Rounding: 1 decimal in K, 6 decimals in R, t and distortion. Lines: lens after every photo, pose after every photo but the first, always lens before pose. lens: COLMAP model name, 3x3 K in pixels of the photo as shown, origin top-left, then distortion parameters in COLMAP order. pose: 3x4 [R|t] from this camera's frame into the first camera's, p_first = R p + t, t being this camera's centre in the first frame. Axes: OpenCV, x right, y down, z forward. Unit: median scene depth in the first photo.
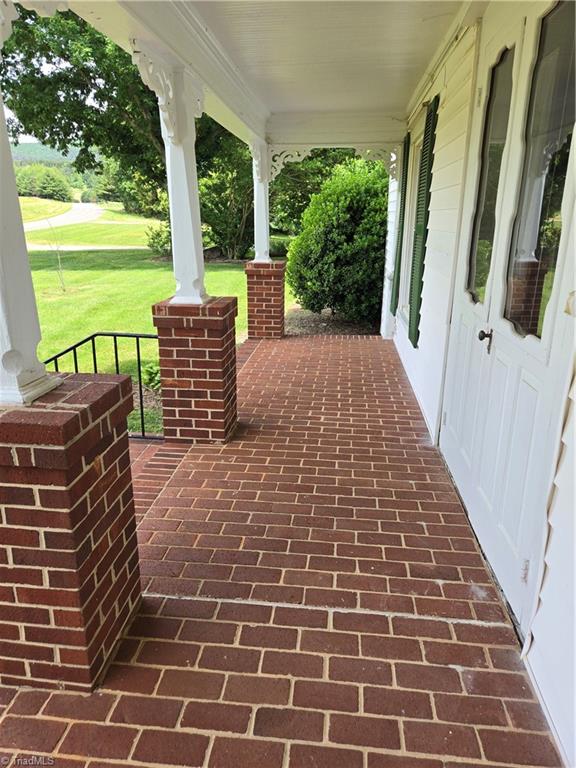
lens RADIAL K [[505.1, 0, 288.0], [0, 505.1, 384.0], [0, 0, 1]] dist [-0.008350, -0.003442]
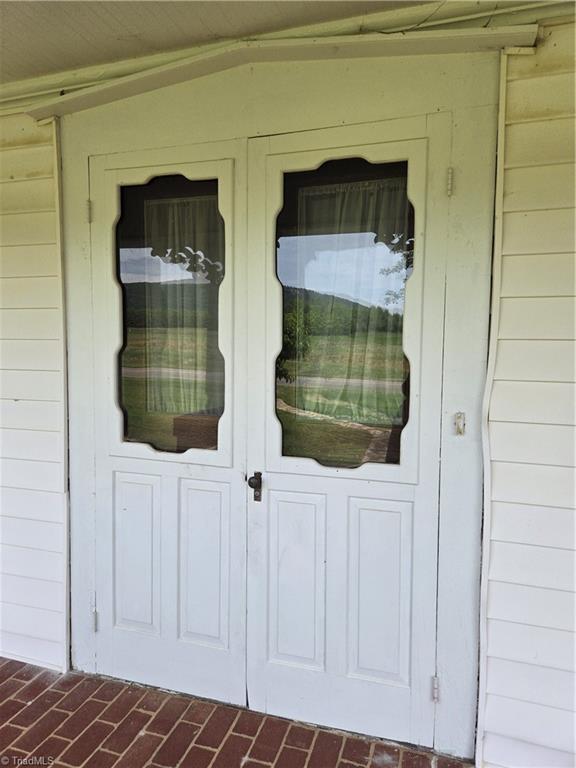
lens RADIAL K [[505.1, 0, 288.0], [0, 505.1, 384.0], [0, 0, 1]] dist [-0.008350, -0.003442]
pose [[0.193502, -0.054218, 0.979601, -0.375092], [0.295591, 0.955299, -0.005516, -0.202899], [-0.935512, 0.290628, 0.200878, 0.624358]]
